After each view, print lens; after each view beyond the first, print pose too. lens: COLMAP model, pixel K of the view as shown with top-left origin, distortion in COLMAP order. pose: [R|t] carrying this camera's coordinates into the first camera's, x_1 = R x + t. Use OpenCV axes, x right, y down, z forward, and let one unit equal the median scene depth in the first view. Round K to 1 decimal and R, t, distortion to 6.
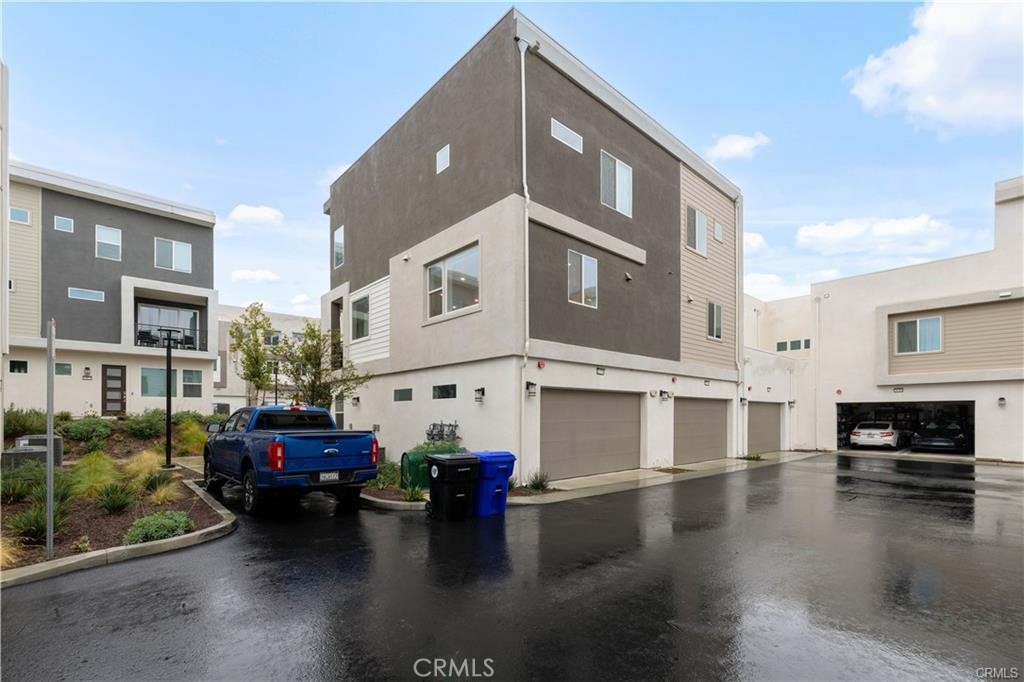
lens RADIAL K [[461.3, 0, 511.9], [0, 461.3, 415.3], [0, 0, 1]] dist [-0.000231, -0.000125]
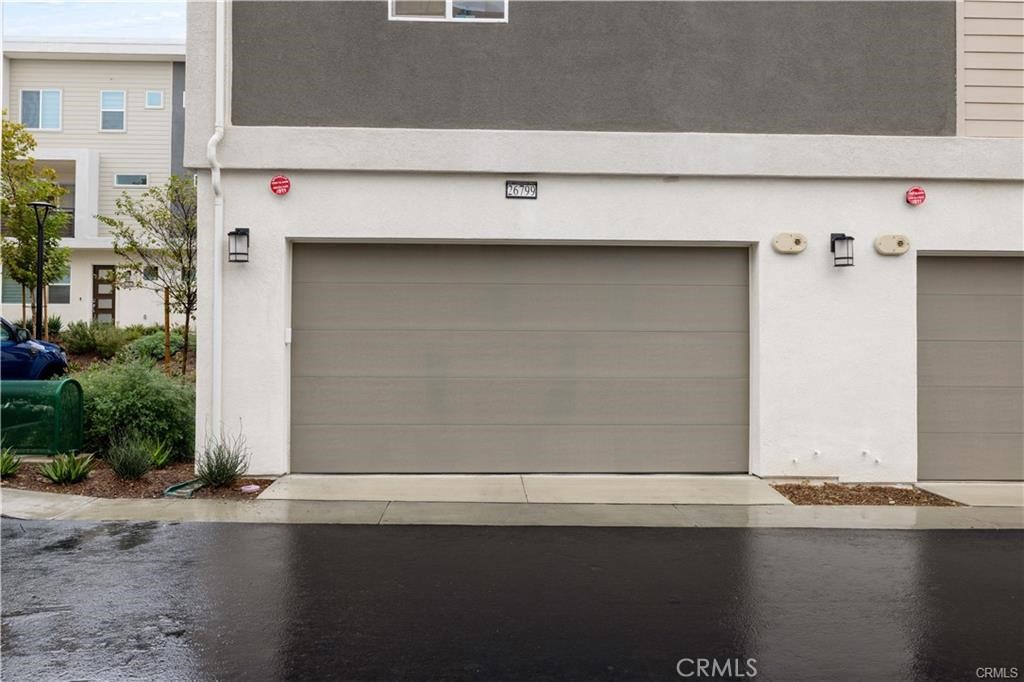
lens RADIAL K [[763.6, 0, 512.0], [0, 763.6, 341.0], [0, 0, 1]] dist [-0.001160, -0.001019]
pose [[0.762256, -0.000392, -0.647275, 0.509819], [-0.004276, 0.999975, -0.005642, 0.024762], [0.647261, 0.007068, 0.762236, 0.470998]]
